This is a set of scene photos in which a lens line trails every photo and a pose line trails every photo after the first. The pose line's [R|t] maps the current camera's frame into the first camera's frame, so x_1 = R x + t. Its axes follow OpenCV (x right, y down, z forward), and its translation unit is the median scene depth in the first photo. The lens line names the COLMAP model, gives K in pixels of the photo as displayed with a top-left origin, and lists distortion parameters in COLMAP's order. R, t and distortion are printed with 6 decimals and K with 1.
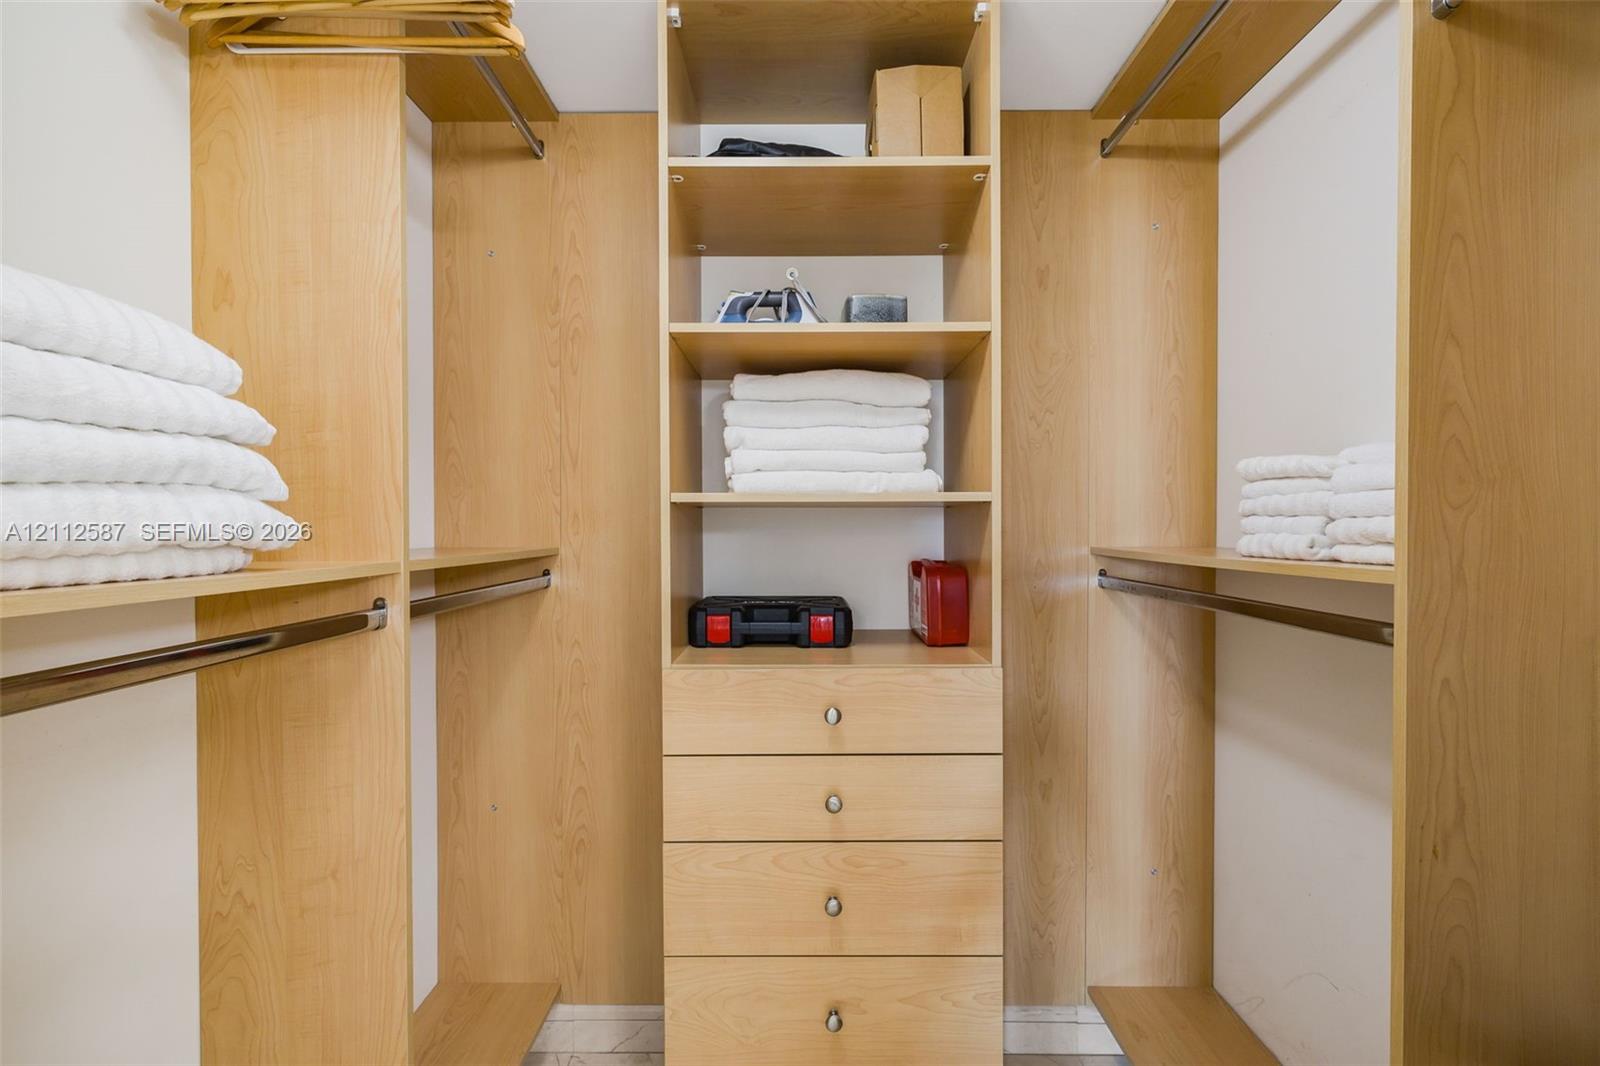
lens RADIAL K [[672.1, 0, 794.5], [0, 672.1, 531.2], [0, 0, 1]] dist [0.001792, -0.000847]
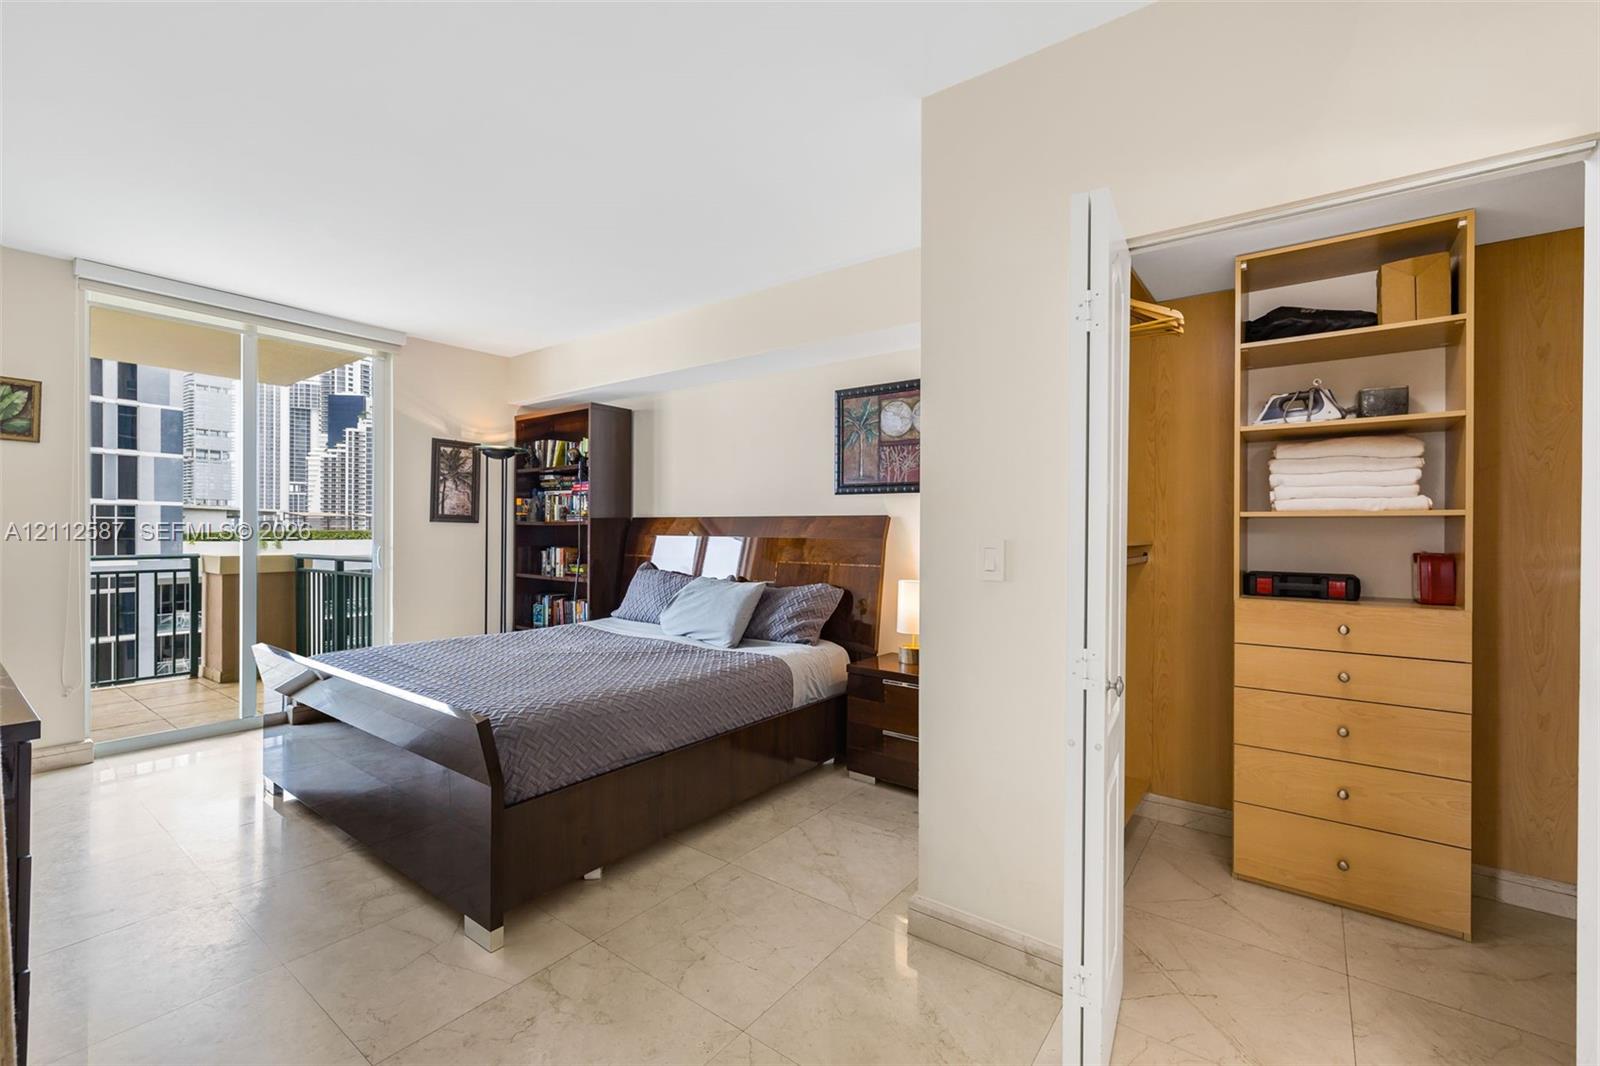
lens RADIAL K [[672.1, 0, 797.6], [0, 672.1, 532.4], [0, 0, 1]] dist [0.001792, -0.000847]
pose [[0.798587, 0.008047, -0.601825, -0.027831], [-0.011318, 0.999935, -0.001649, 0.018408], [0.601772, 0.008129, 0.798626, -1.217987]]
